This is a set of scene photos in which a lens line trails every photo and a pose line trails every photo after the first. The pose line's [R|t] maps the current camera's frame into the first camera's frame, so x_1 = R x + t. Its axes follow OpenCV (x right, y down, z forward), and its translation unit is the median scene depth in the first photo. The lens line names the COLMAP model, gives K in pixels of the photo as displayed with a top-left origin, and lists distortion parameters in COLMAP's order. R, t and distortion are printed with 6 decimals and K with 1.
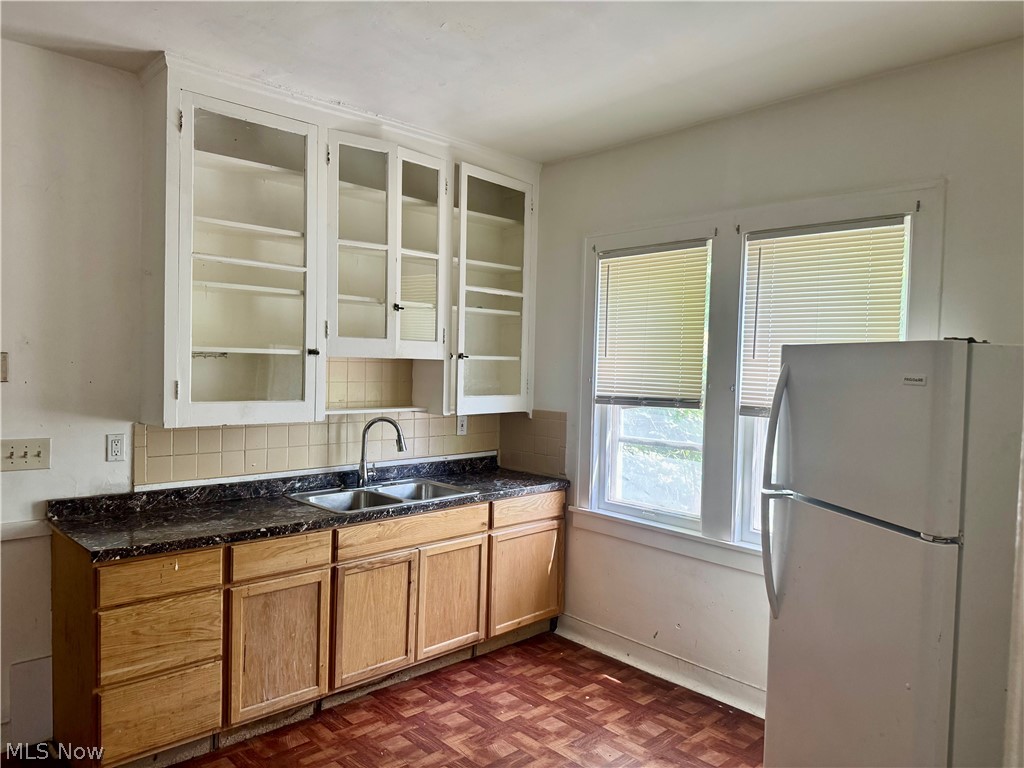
lens RADIAL K [[711.6, 0, 512.0], [0, 711.6, 386.0], [0, 0, 1]] dist [-0.012858, -0.009097]
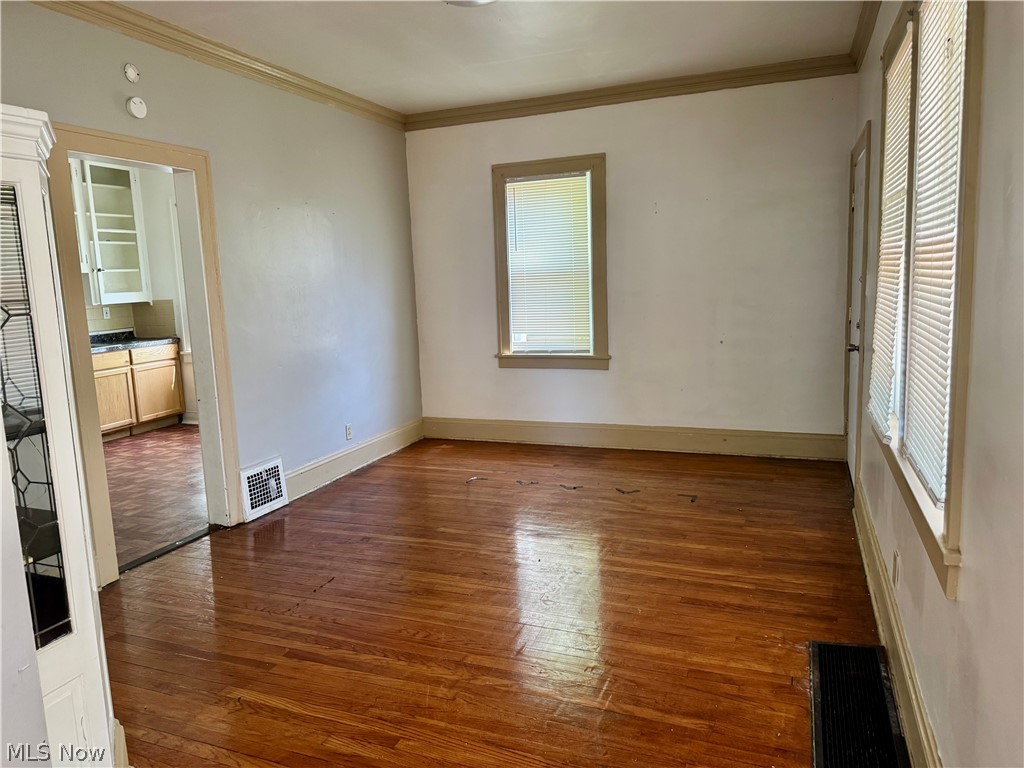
lens RADIAL K [[711.6, 0, 517.9], [0, 711.6, 382.0], [0, 0, 1]] dist [-0.012858, -0.009097]
pose [[0.894883, -0.120950, 0.429598, 0.065006], [0.069153, 0.988530, 0.134262, 0.064484], [-0.440910, -0.090441, 0.892983, -0.981788]]
